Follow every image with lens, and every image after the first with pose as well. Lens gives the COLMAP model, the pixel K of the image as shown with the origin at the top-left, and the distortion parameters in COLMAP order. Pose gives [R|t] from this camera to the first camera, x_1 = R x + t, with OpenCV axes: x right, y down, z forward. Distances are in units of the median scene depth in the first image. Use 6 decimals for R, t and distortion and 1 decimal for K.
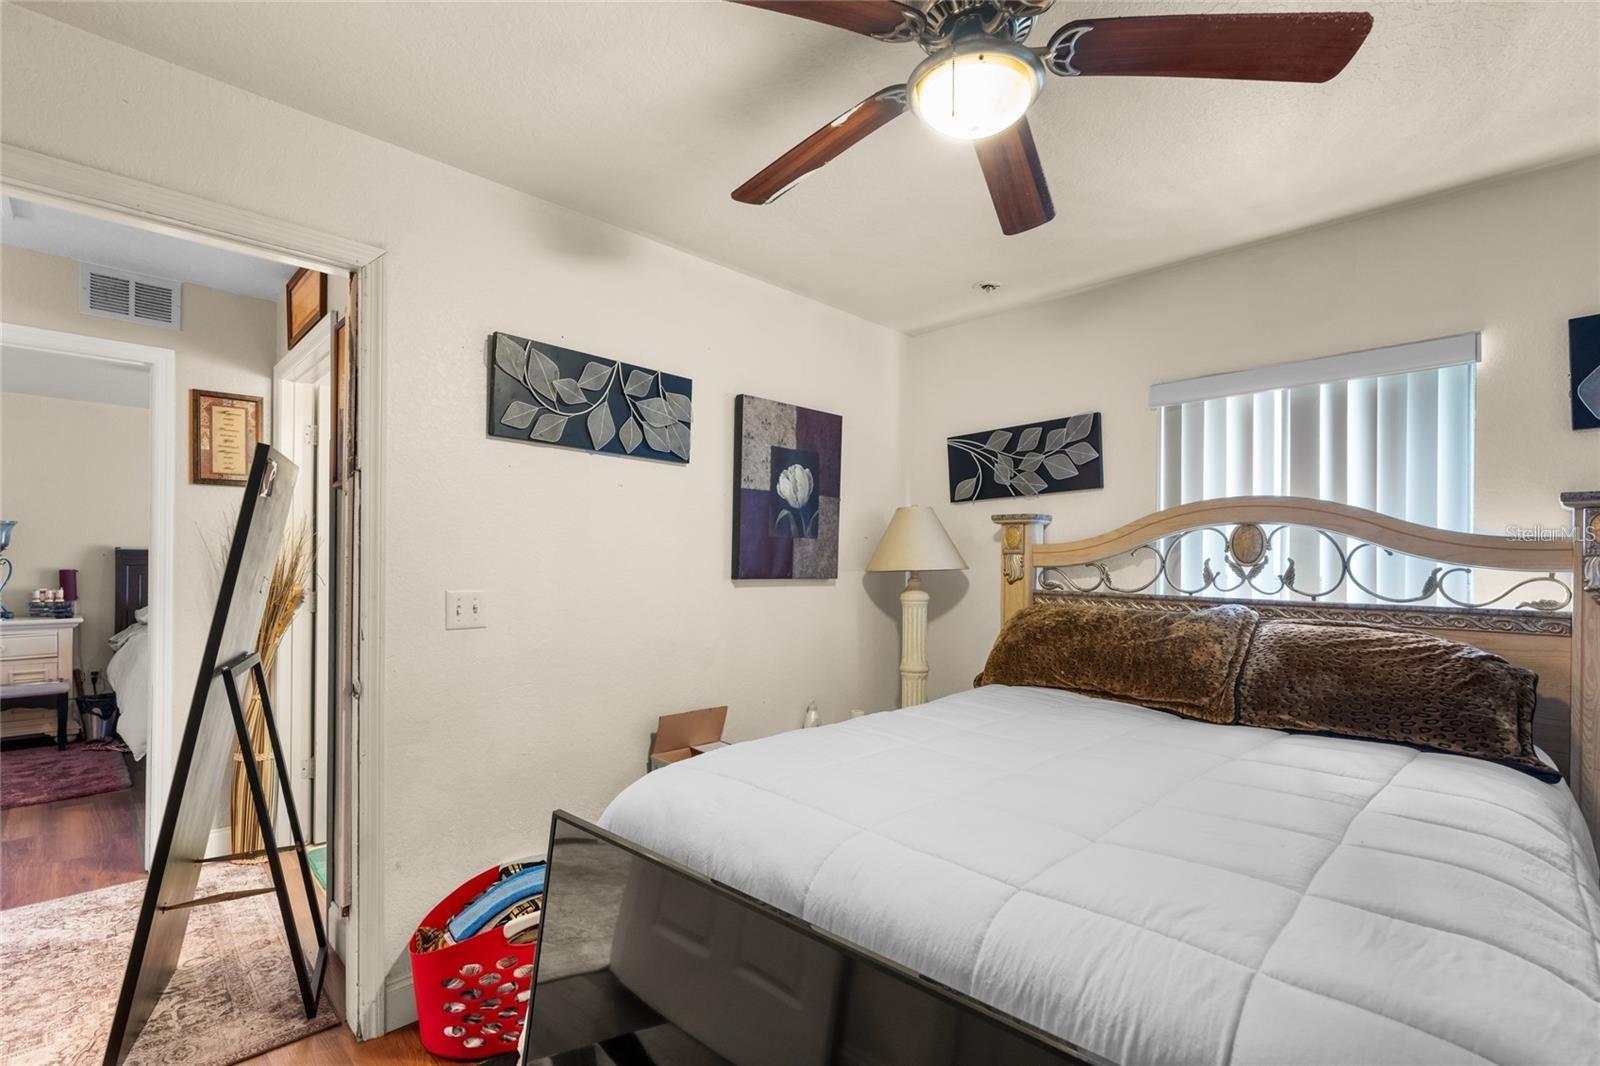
lens RADIAL K [[735.3, 0, 806.7], [0, 735.3, 557.0], [0, 0, 1]] dist [-0.001946, 0.001284]
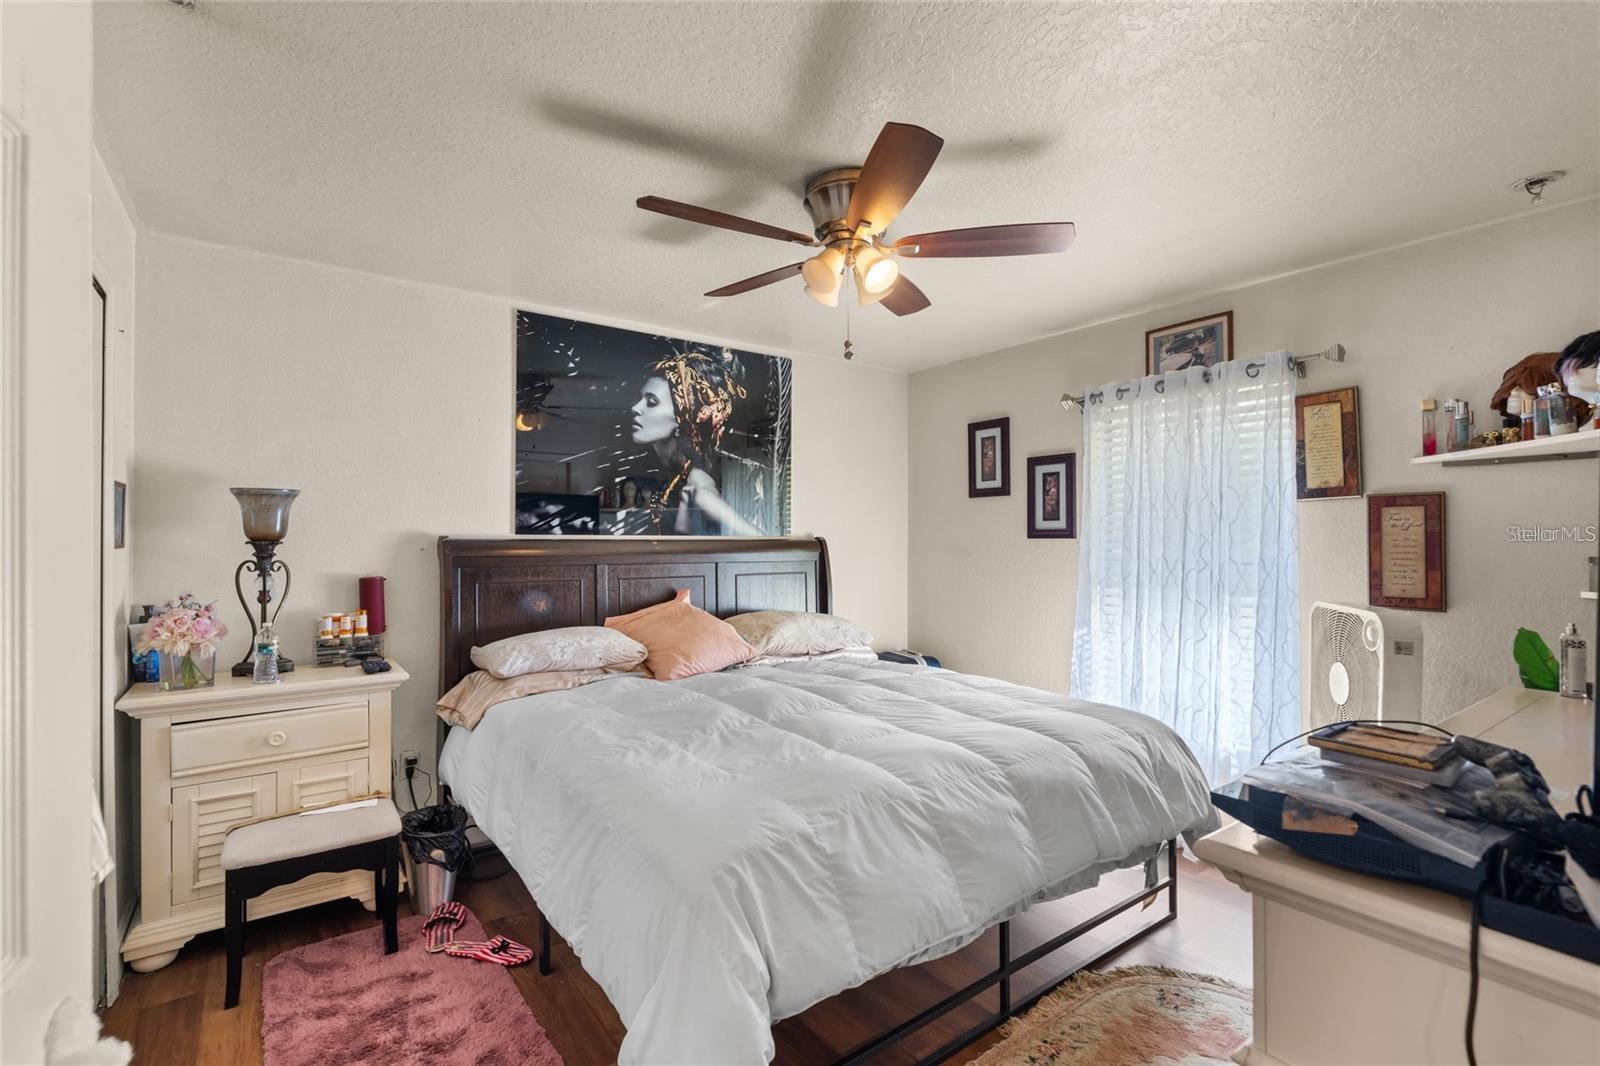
lens RADIAL K [[735.3, 0, 797.1], [0, 735.3, 535.9], [0, 0, 1]] dist [-0.001946, 0.001284]
pose [[0.987140, -0.002807, -0.159835, -0.635692], [0.003966, 0.999968, 0.006933, -0.017601], [0.159810, -0.007478, 0.987119, 0.534697]]
